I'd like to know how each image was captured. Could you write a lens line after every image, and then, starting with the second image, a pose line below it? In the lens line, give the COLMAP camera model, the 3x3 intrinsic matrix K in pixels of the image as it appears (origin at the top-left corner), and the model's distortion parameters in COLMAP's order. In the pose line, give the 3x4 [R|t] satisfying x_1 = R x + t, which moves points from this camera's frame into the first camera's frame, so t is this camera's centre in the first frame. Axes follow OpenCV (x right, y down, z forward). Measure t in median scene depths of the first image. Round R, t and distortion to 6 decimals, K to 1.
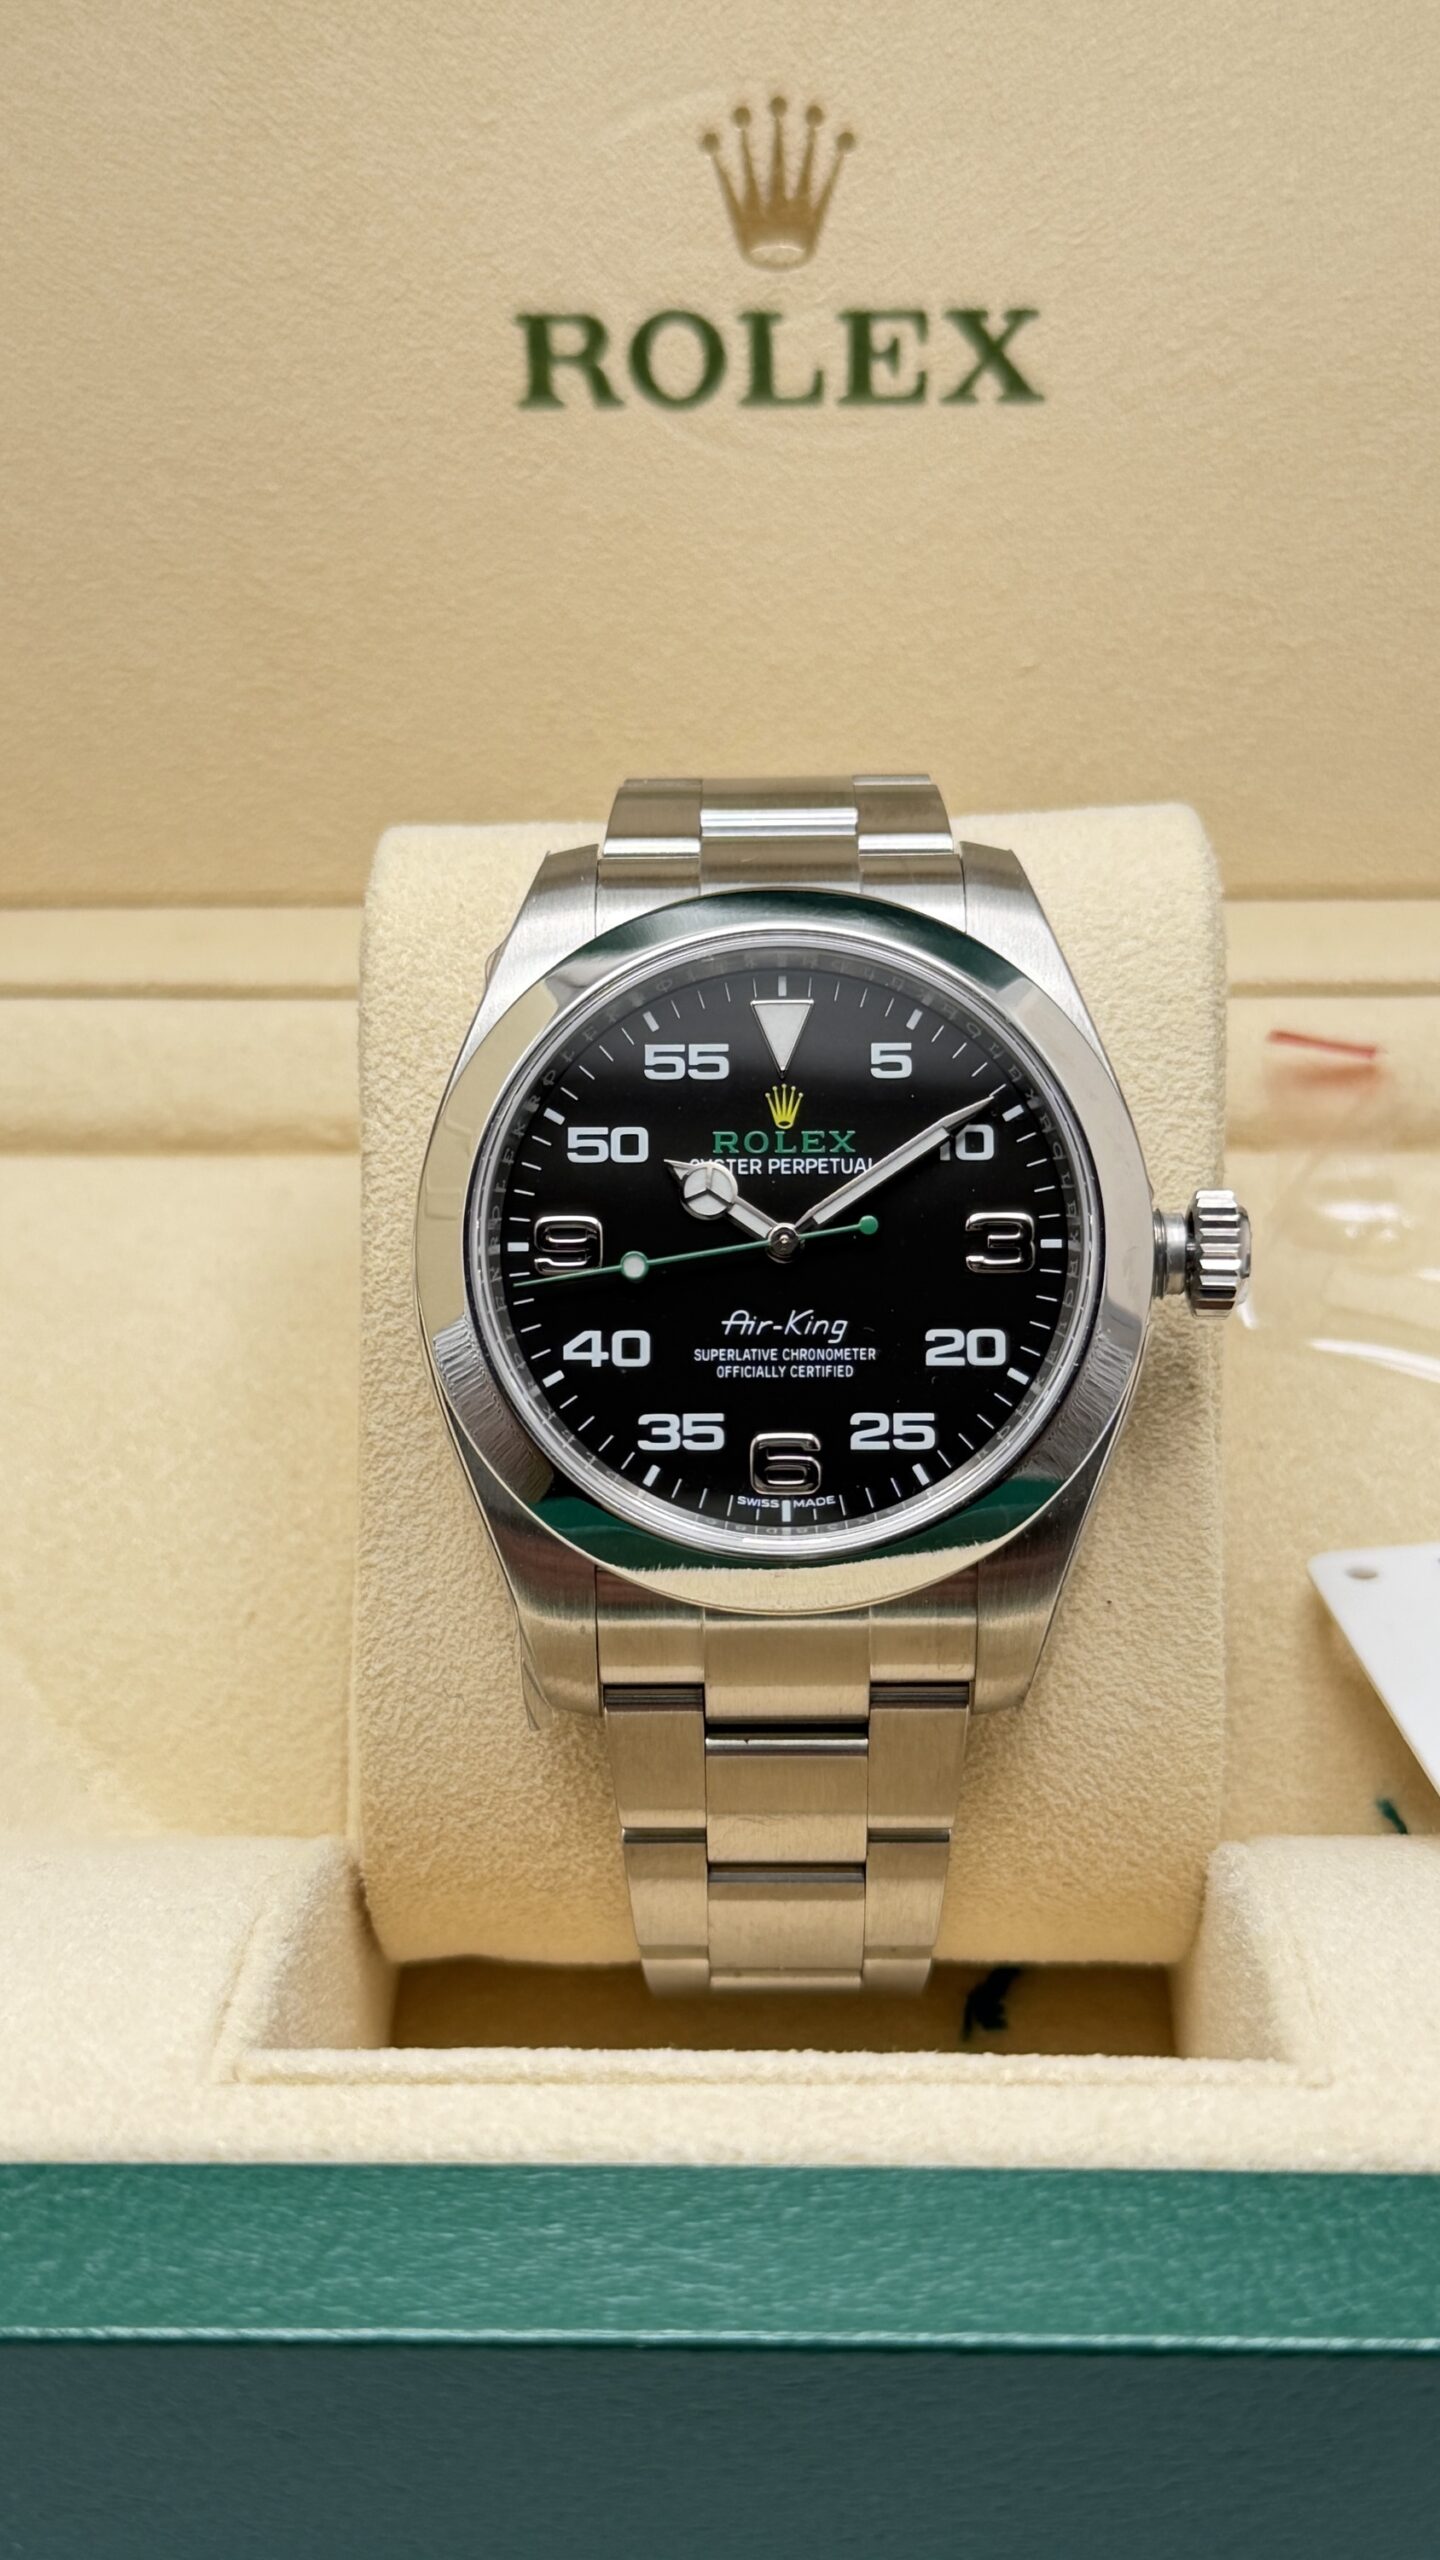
lens RADIAL K [[3333.7, 0, 720.0], [0, 3333.7, 1280.0], [0, 0, 1]] dist [0.210237, -0.811898]
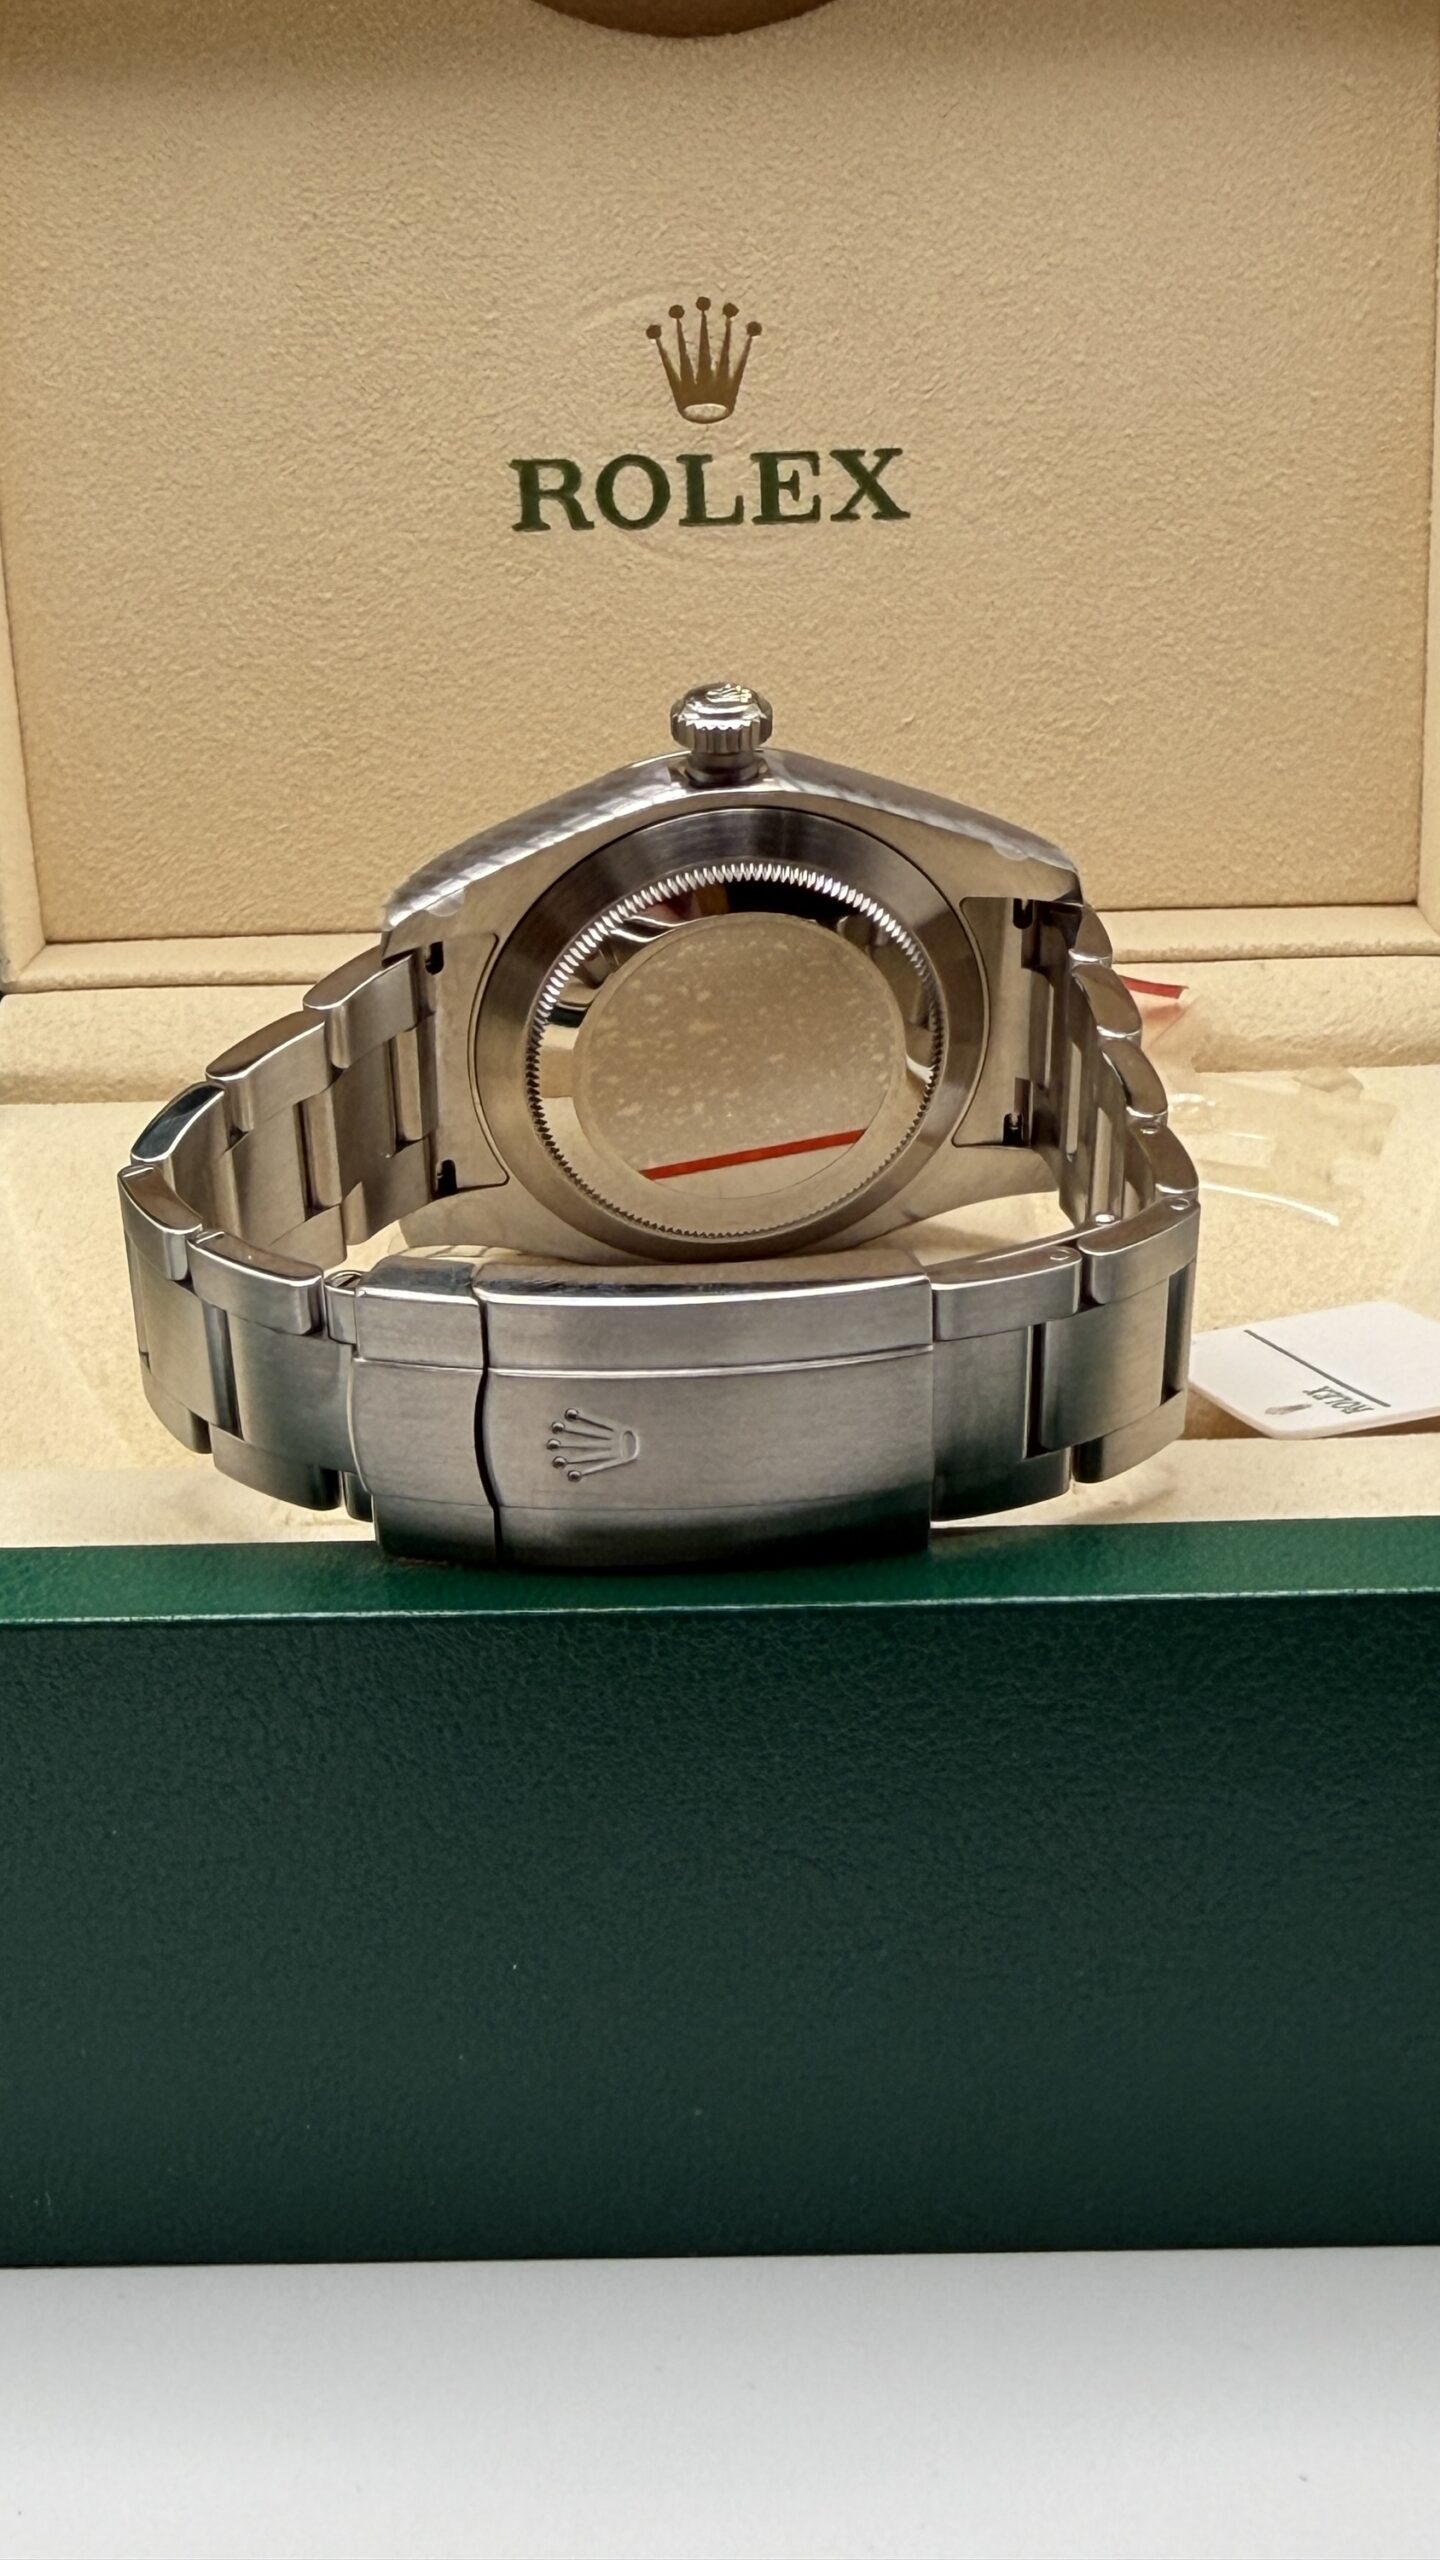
lens RADIAL K [[3189.3, 0, 727.9], [0, 3189.3, 1082.8], [0, 0, 1]] dist [-0.000680, -0.026628]
pose [[0.999856, -0.016926, 0.001116, 0.020257], [0.016671, 0.968378, -0.248930, 0.278675], [0.003133, 0.248913, 0.968521, -0.171855]]
